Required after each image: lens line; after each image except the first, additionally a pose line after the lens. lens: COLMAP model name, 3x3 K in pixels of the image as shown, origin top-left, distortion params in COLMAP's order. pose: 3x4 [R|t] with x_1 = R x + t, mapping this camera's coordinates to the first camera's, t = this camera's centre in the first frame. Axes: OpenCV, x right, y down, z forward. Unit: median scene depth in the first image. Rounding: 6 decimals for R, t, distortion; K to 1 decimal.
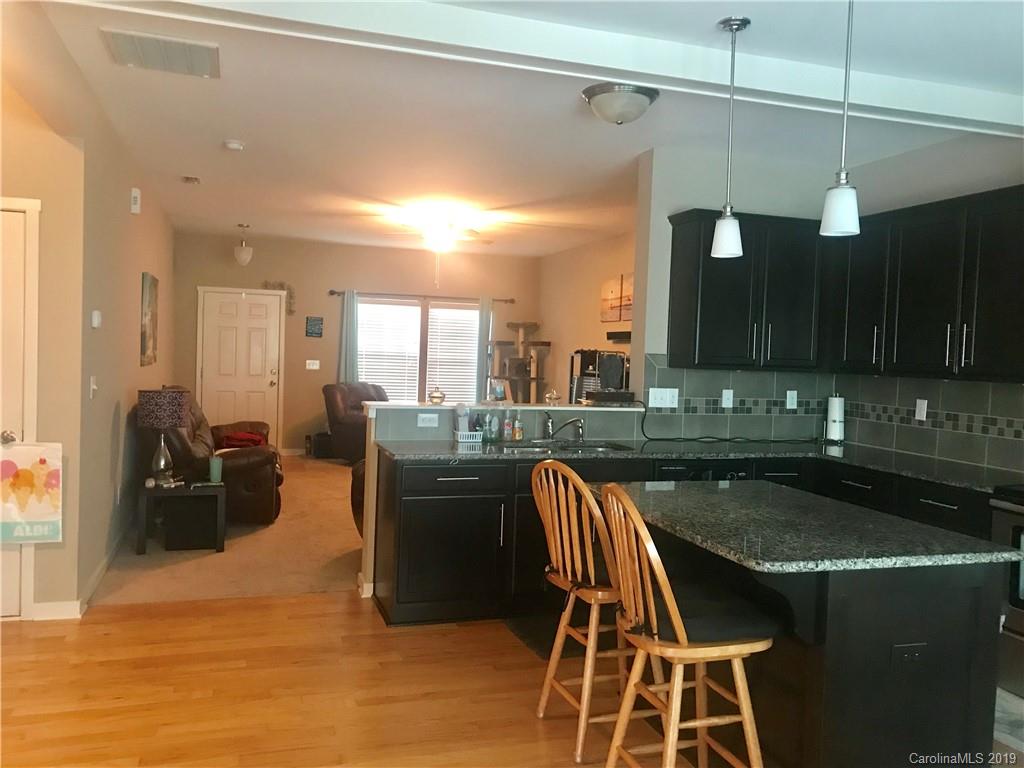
lens RADIAL K [[837.9, 0, 508.8], [0, 837.9, 379.5], [0, 0, 1]] dist [0.015230, 0.009849]
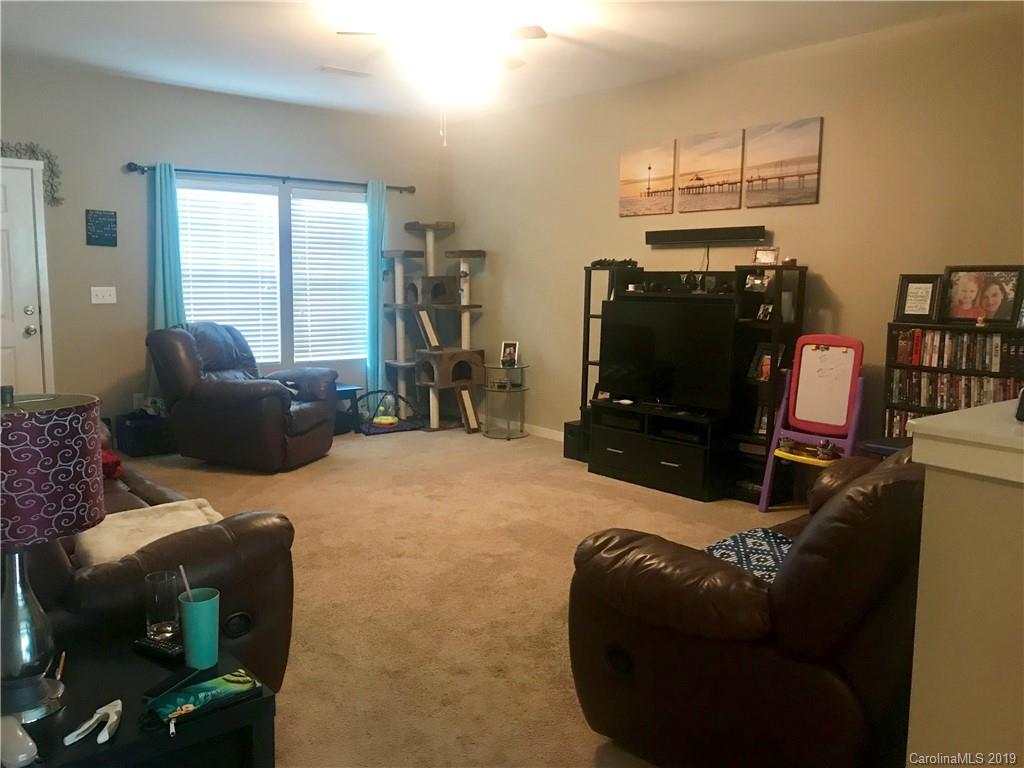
lens RADIAL K [[837.9, 0, 494.7], [0, 837.9, 391.7], [0, 0, 1]] dist [0.015230, 0.009849]
pose [[0.932598, -0.070748, 0.353914, -0.411713], [0.030355, 0.992500, 0.118414, -0.025603], [-0.359637, -0.099690, 0.927752, 0.771235]]
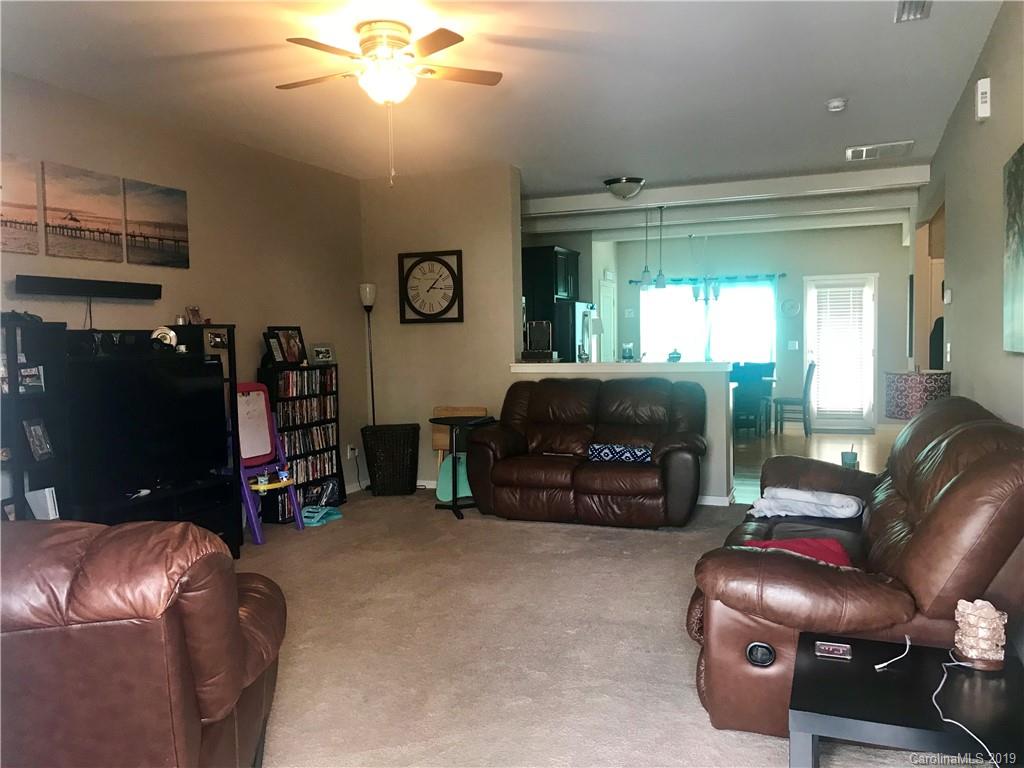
lens RADIAL K [[837.9, 0, 512.7], [0, 837.9, 379.5], [0, 0, 1]] dist [0.015230, 0.009849]
pose [[-0.760528, -0.053111, 0.647129, -0.716046], [0.012184, 0.995306, 0.096006, -0.073186], [-0.649191, 0.080900, -0.756311, 2.120598]]
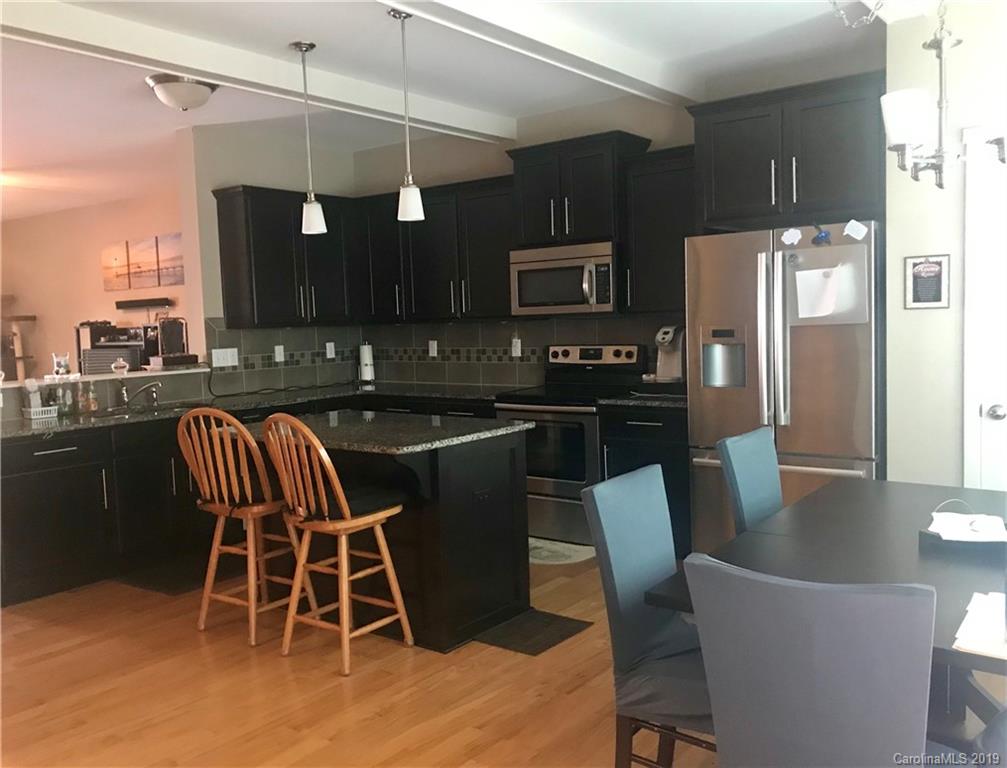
lens RADIAL K [[880.7, 0, 511.1], [0, 880.7, 384.6], [0, 0, 1]] dist [0.016118, -0.000294]
pose [[0.814913, -0.105482, 0.569903, -0.181376], [0.079825, 0.994355, 0.069901, 0.006562], [-0.574059, -0.011471, 0.818733, -0.165911]]
